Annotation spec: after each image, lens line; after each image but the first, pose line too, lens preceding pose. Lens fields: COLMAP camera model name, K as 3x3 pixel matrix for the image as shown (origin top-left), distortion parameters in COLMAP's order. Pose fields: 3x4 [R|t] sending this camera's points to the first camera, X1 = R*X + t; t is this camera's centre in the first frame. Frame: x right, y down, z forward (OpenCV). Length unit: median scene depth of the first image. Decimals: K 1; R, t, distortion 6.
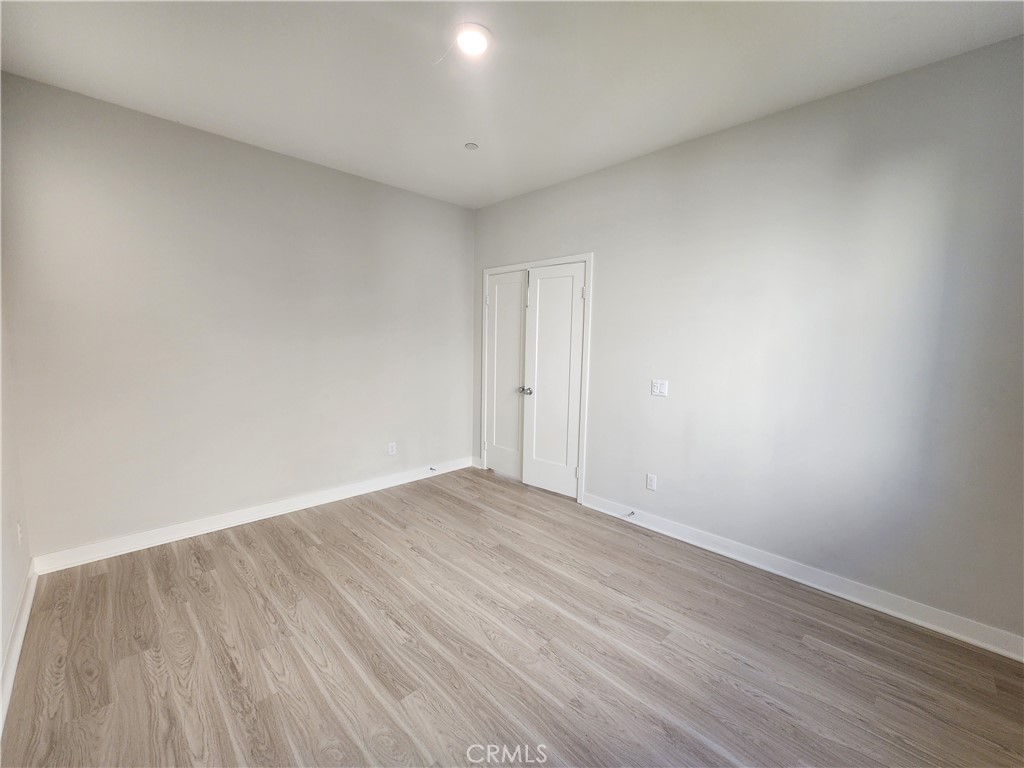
lens RADIAL K [[421.8, 0, 514.2], [0, 421.8, 383.6], [0, 0, 1]] dist [0.000666, 0.000726]
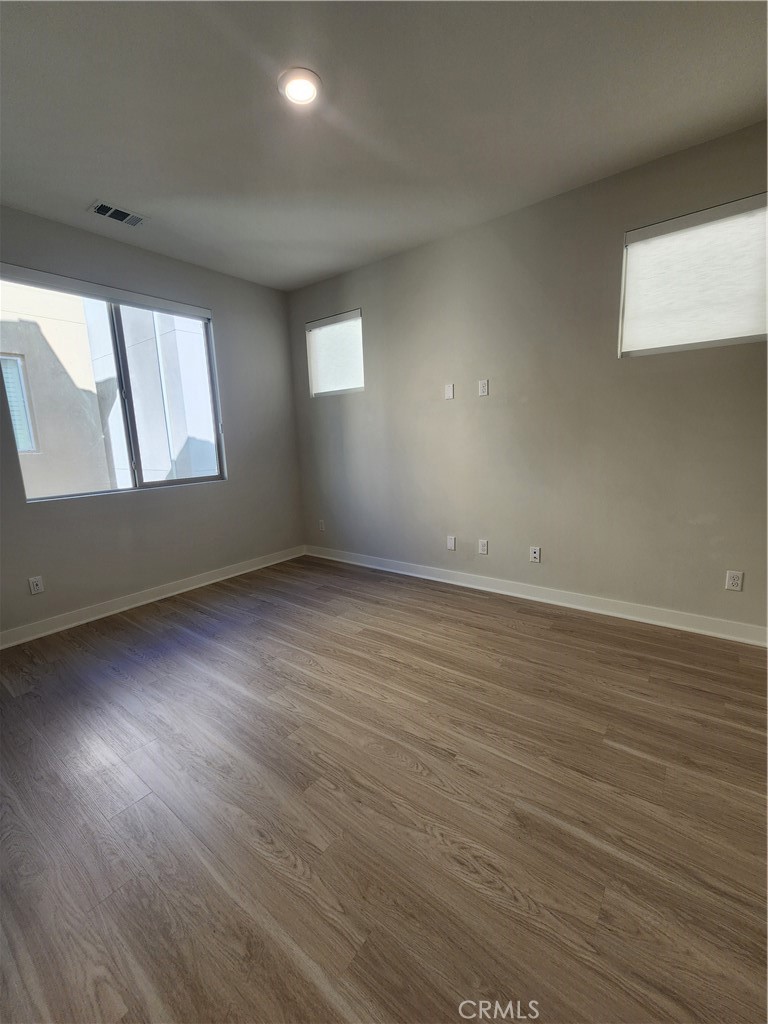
lens RADIAL K [[421.8, 0, 384.0], [0, 421.8, 512.0], [0, 0, 1]] dist [0.000666, 0.000726]
pose [[-0.989928, 0.040008, -0.135801, -0.094340], [0.001453, 0.962060, 0.272835, -0.125199], [0.141564, 0.269889, -0.952428, 1.764350]]
